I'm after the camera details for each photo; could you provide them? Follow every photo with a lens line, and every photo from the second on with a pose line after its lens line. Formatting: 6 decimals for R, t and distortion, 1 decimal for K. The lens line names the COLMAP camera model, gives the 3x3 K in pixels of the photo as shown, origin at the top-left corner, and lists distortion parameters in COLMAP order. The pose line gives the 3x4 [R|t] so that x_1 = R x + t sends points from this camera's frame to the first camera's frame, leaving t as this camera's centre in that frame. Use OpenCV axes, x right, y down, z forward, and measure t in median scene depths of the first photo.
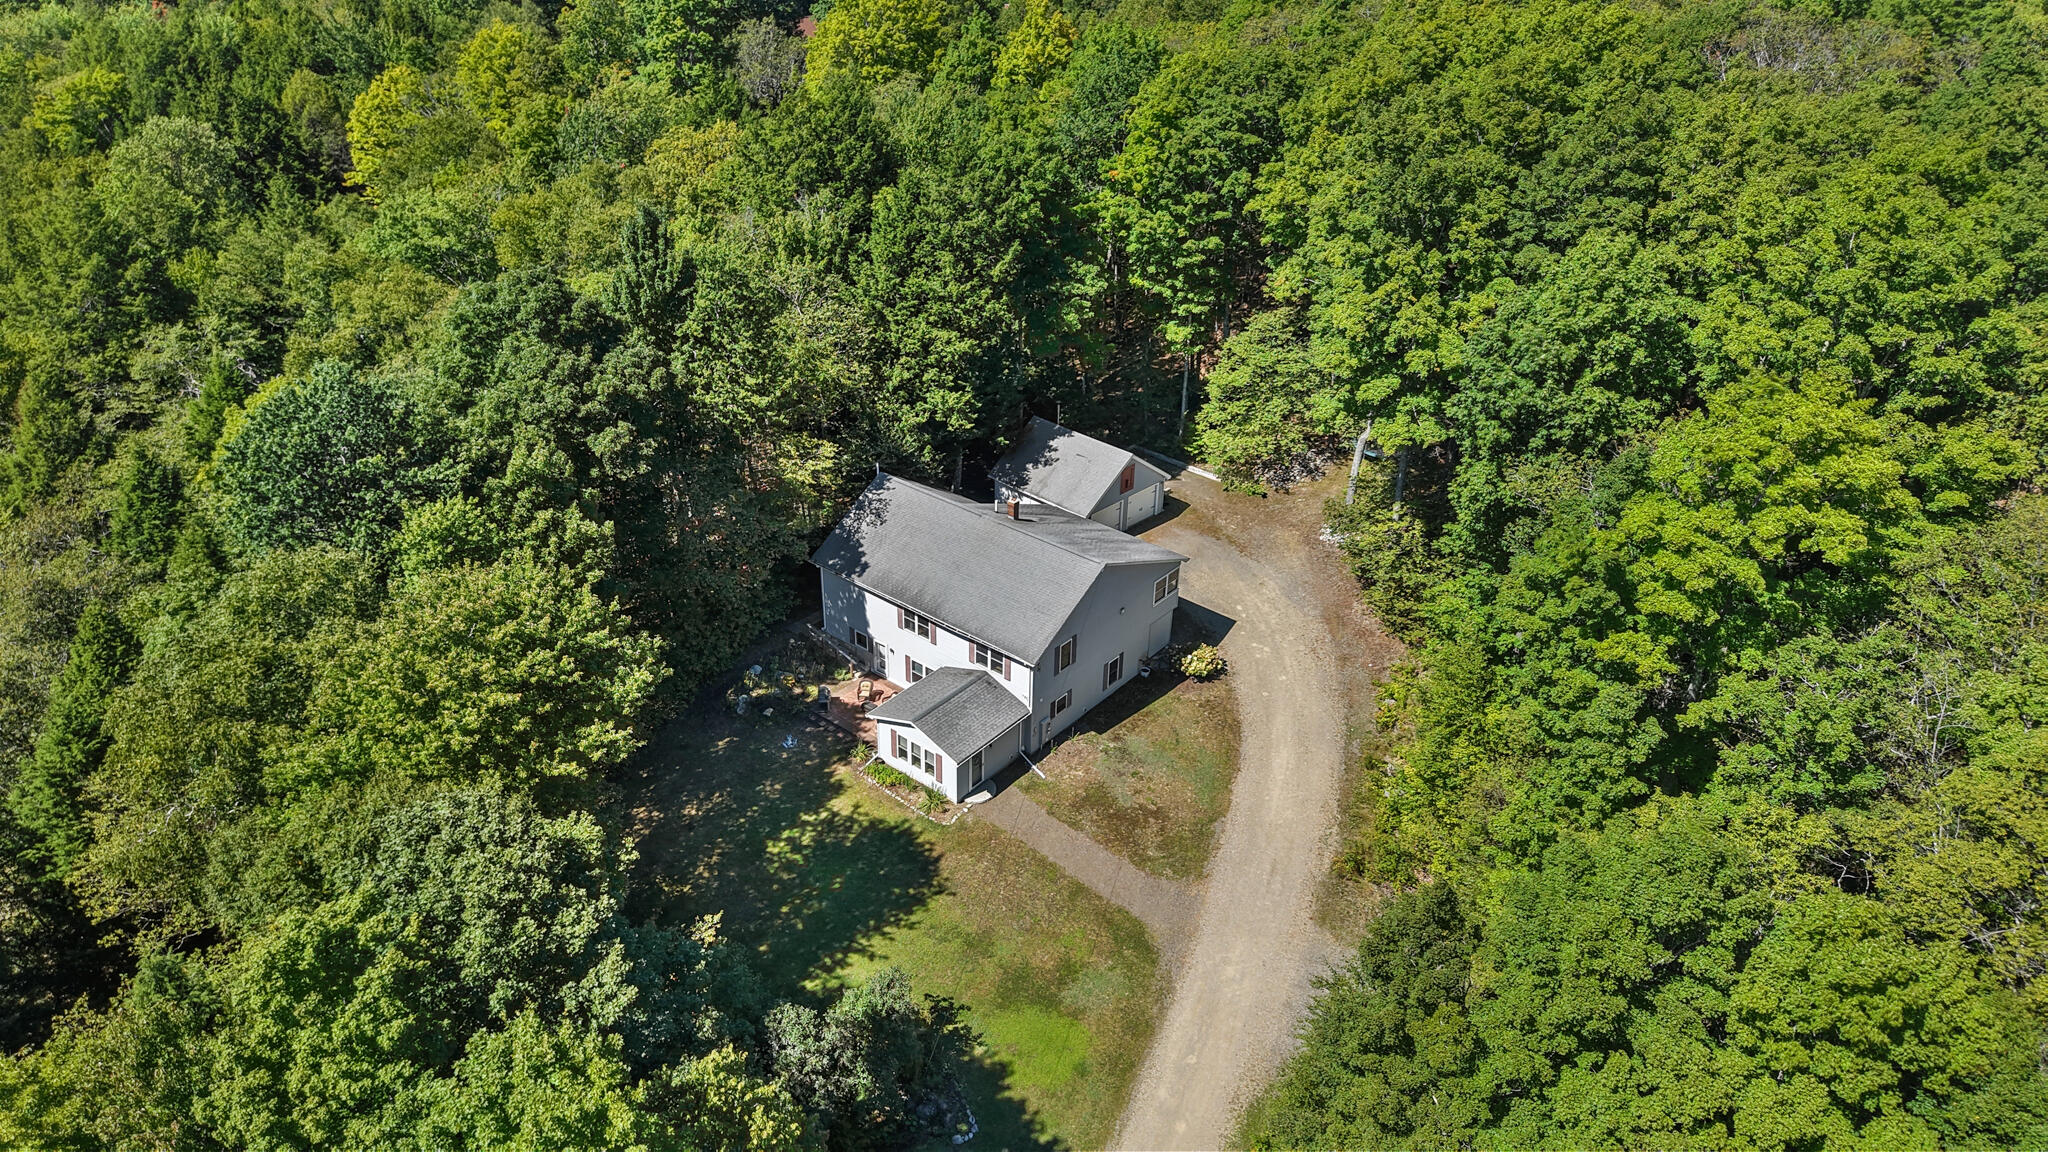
lens RADIAL K [[1423.5, 0, 1024.0], [0, 1423.5, 576.0], [0, 0, 1]] dist [-0.006955, -0.005974]
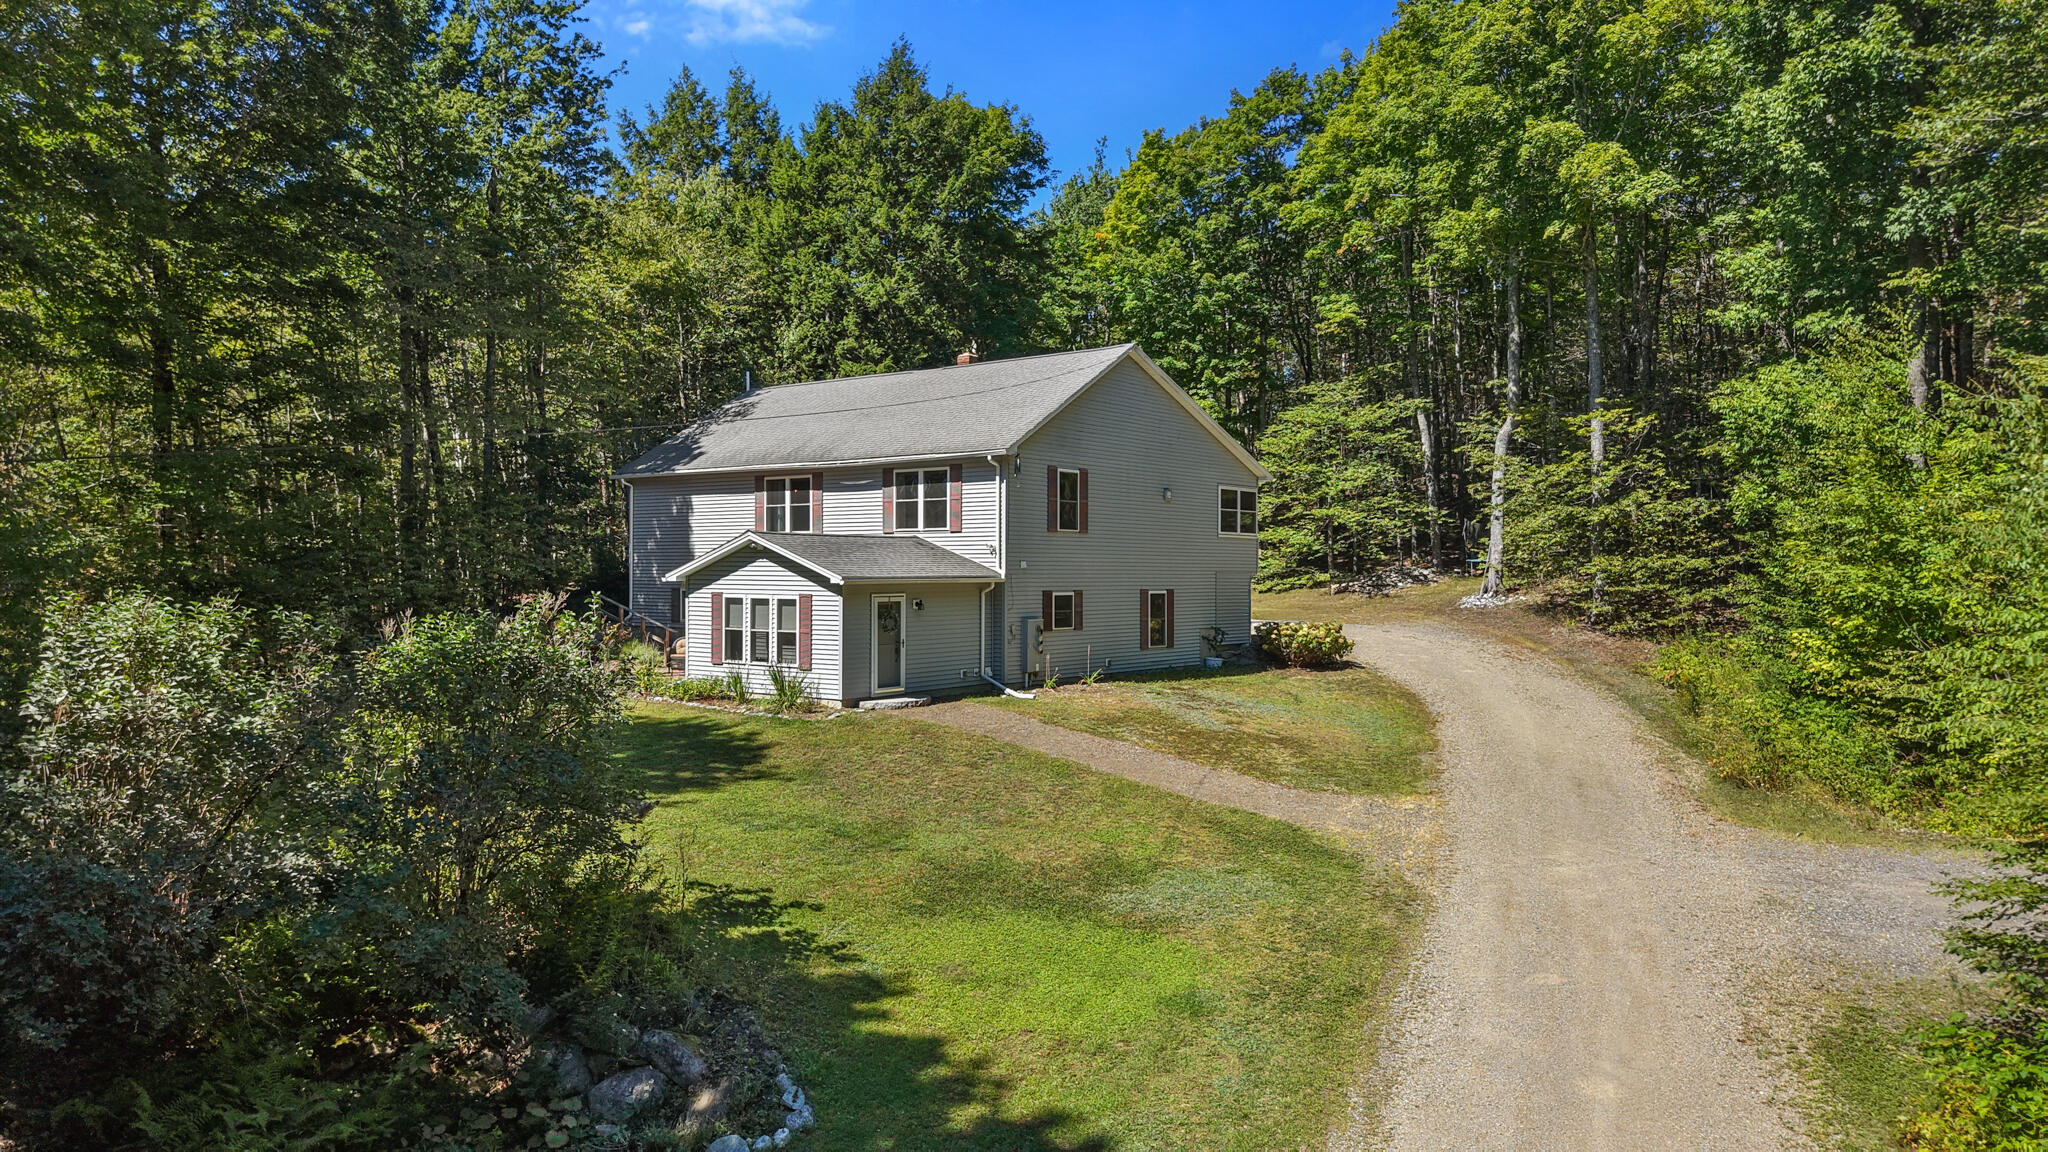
lens RADIAL K [[1400.4, 0, 1024.0], [0, 1400.4, 576.0], [0, 0, 1]] dist [0.001907, -0.001309]
pose [[0.999549, -0.021656, 0.020827, 0.002261], [0.029055, 0.873238, -0.486427, 0.319704], [-0.007653, 0.486812, 0.873473, 0.552580]]
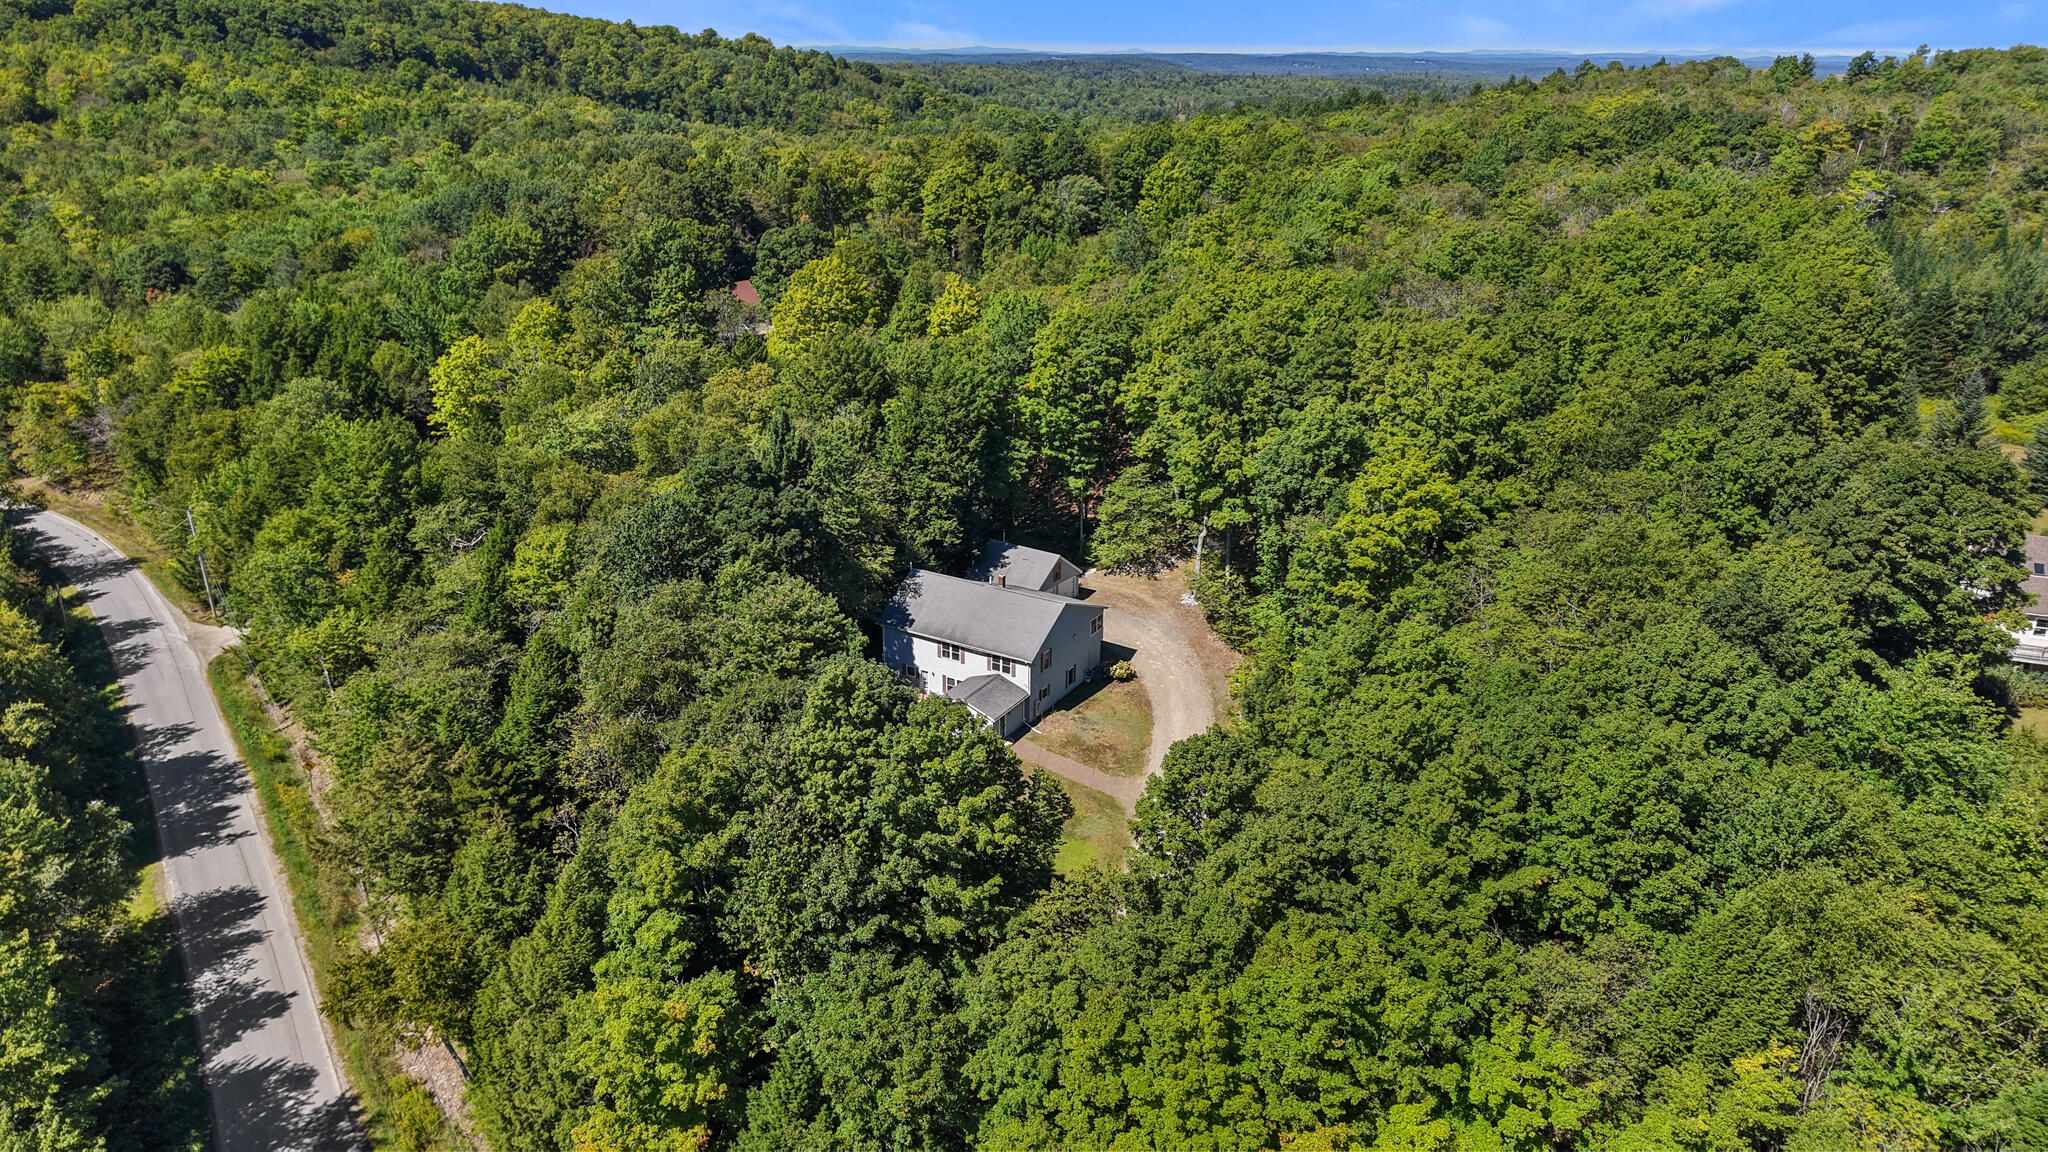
lens RADIAL K [[1400.4, 0, 1024.0], [0, 1400.4, 576.0], [0, 0, 1]] dist [0.001907, -0.001309]
pose [[0.990116, -0.062619, 0.125498, -0.190855], [0.080996, 0.985794, -0.147137, 0.193424], [-0.114502, 0.155847, 0.981122, -0.612321]]
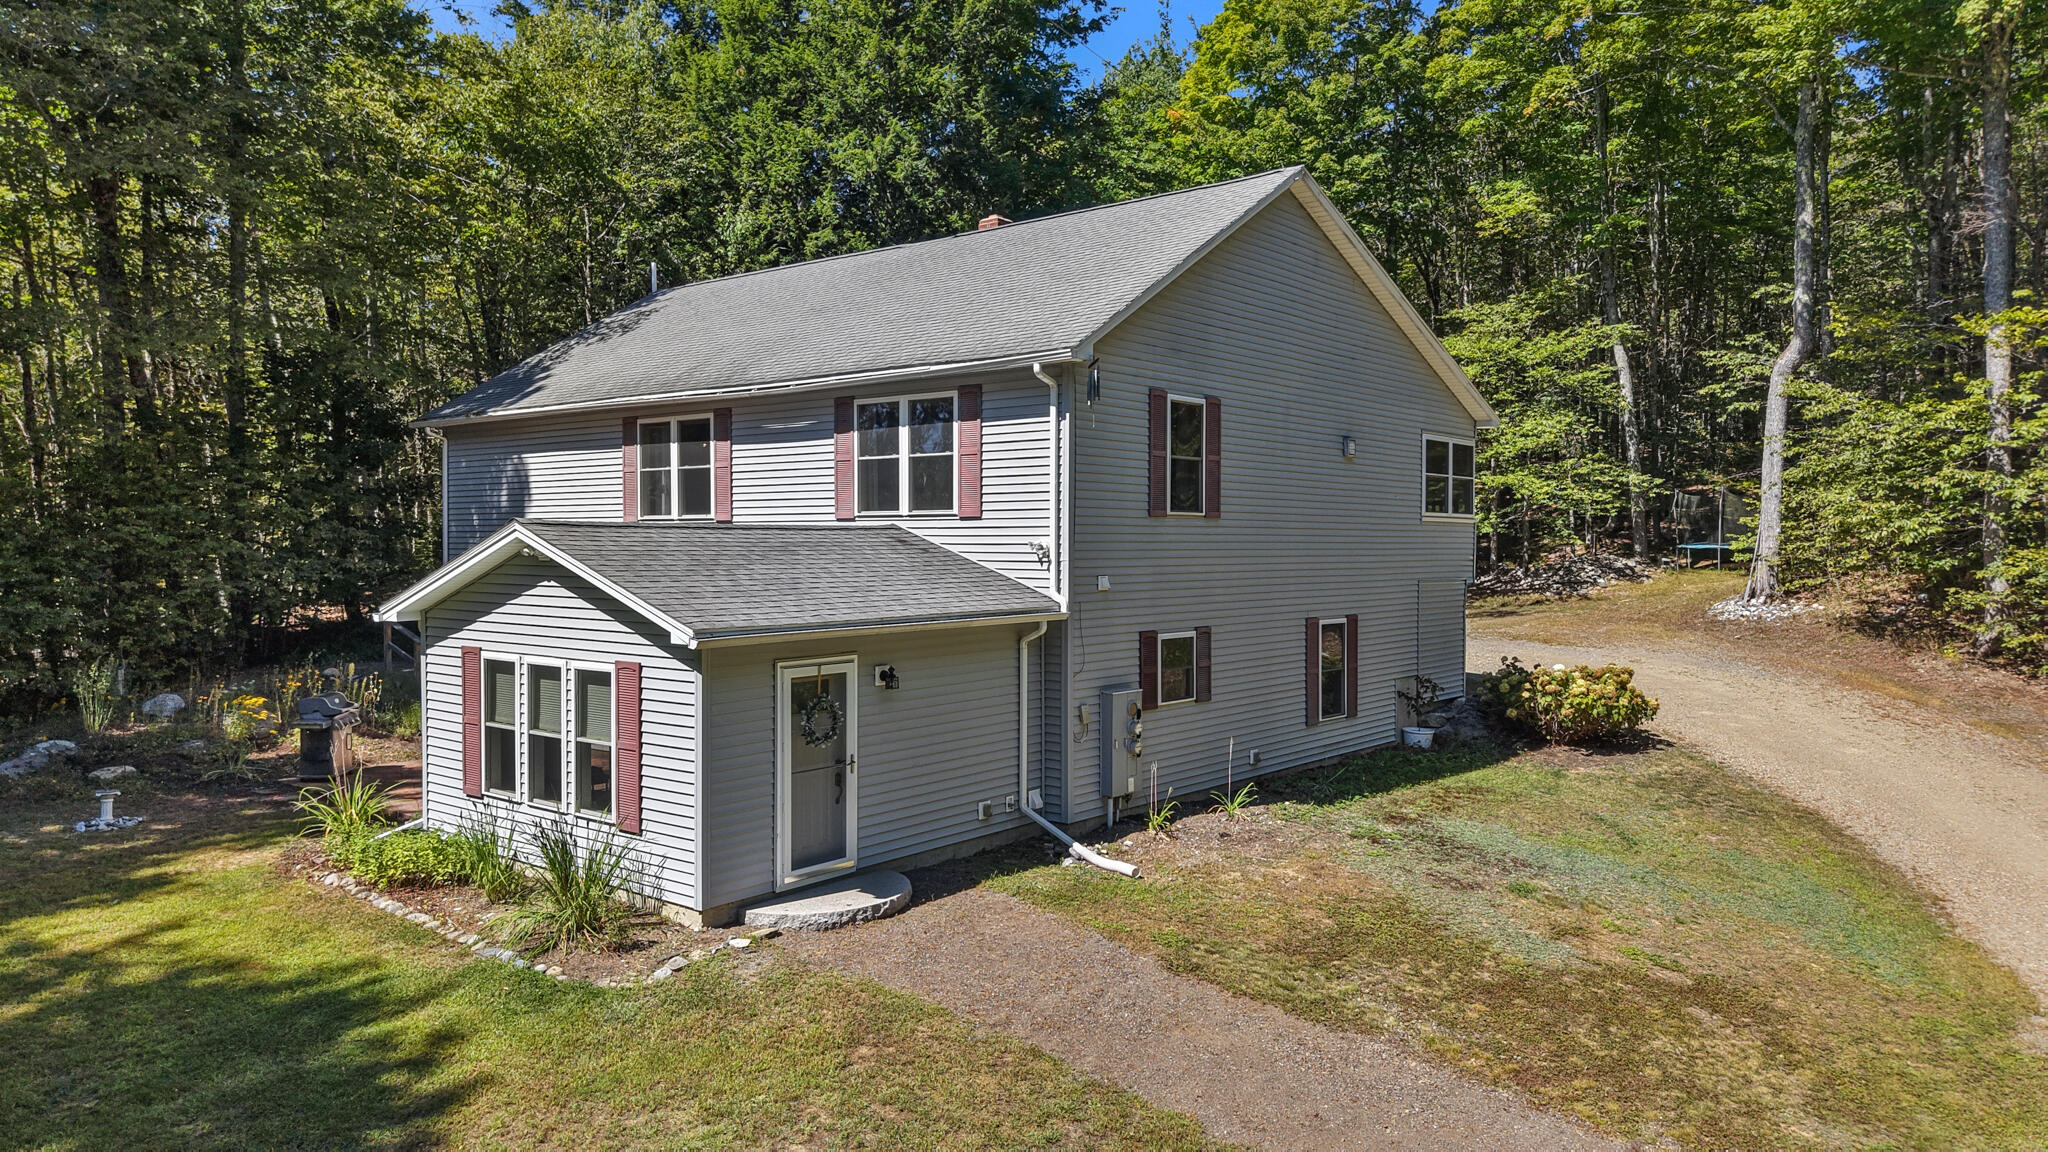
lens RADIAL K [[1400.4, 0, 1024.0], [0, 1400.4, 576.0], [0, 0, 1]] dist [0.001907, -0.001309]
pose [[0.999718, -0.023386, -0.004005, -0.000642], [0.018768, 0.882734, -0.469498, 0.195194], [0.014515, 0.469291, 0.882924, 0.755437]]
